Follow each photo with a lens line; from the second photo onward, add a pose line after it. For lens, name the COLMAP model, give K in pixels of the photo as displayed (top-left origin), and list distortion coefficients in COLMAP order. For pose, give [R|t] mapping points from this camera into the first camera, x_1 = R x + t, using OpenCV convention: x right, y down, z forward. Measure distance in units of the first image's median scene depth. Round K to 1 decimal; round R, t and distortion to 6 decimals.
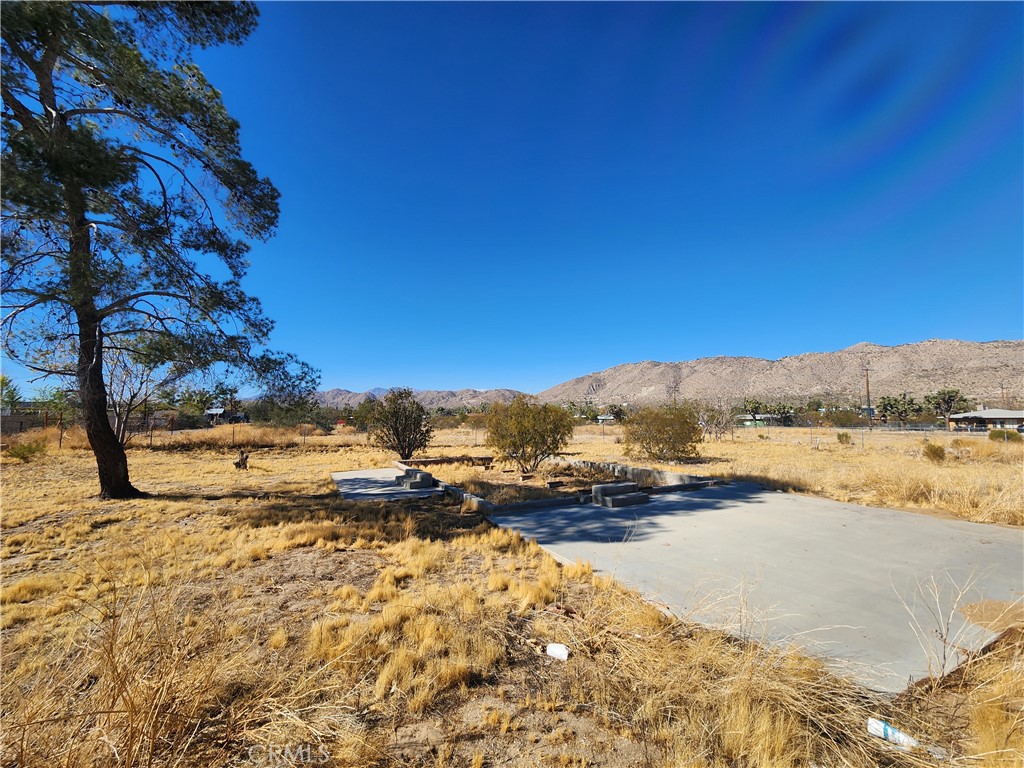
lens RADIAL K [[415.2, 0, 510.6], [0, 415.2, 382.4], [0, 0, 1]] dist [-0.002018, -0.002240]
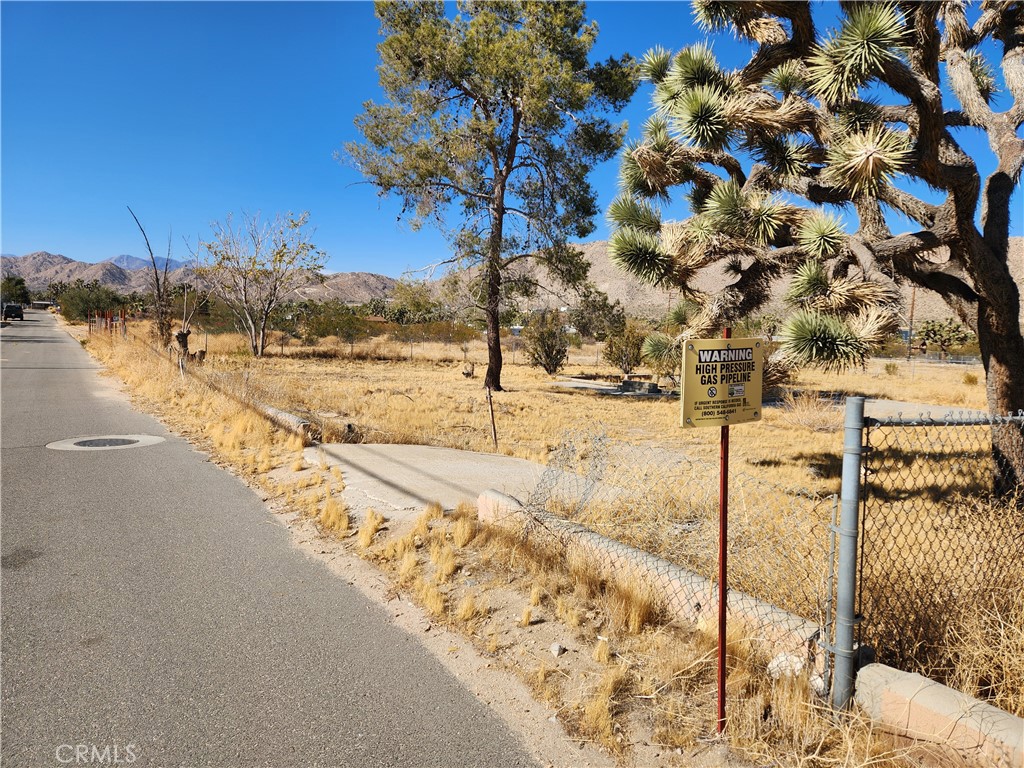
lens RADIAL K [[675.9, 0, 506.6], [0, 675.9, 373.3], [0, 0, 1]] dist [0.068480, -0.038745]
pose [[0.980191, 0.028423, 0.196007, -0.194543], [-0.058767, 0.986819, 0.150781, -0.022113], [-0.189138, -0.159313, 0.968941, -0.192850]]
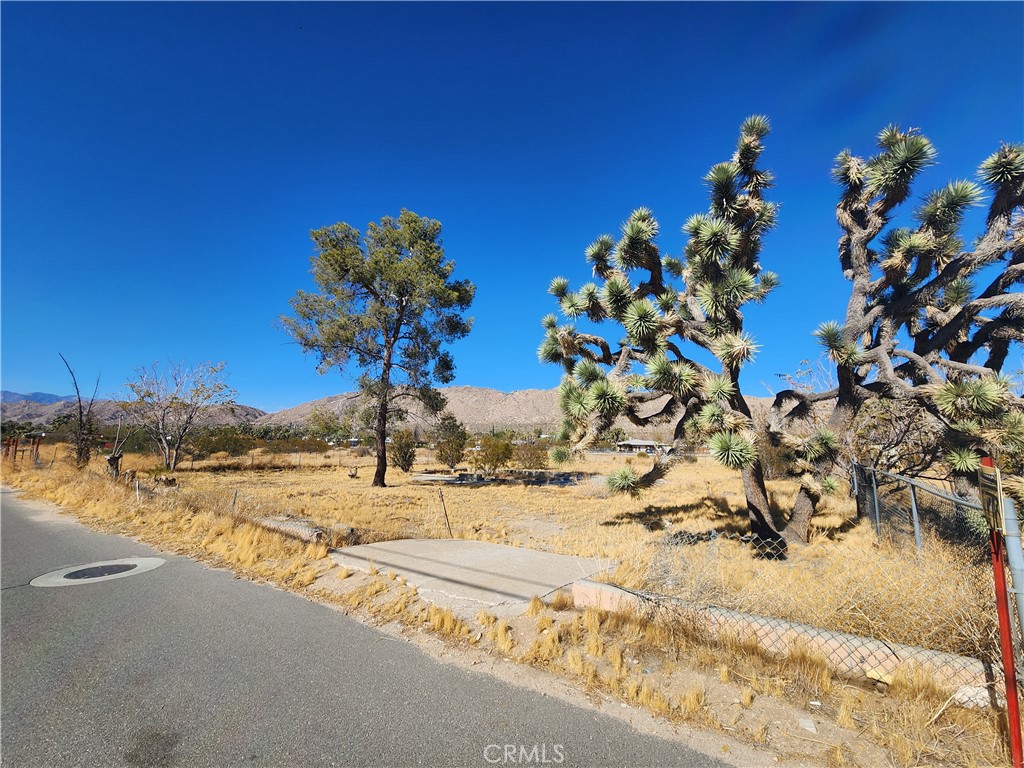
lens RADIAL K [[415.2, 0, 510.6], [0, 415.2, 382.4], [0, 0, 1]] dist [-0.002018, -0.002240]
pose [[0.835305, 0.086000, 0.543019, -0.223312], [-0.056789, 0.995903, -0.070369, -0.021066], [-0.546846, 0.027942, 0.836767, -0.167395]]
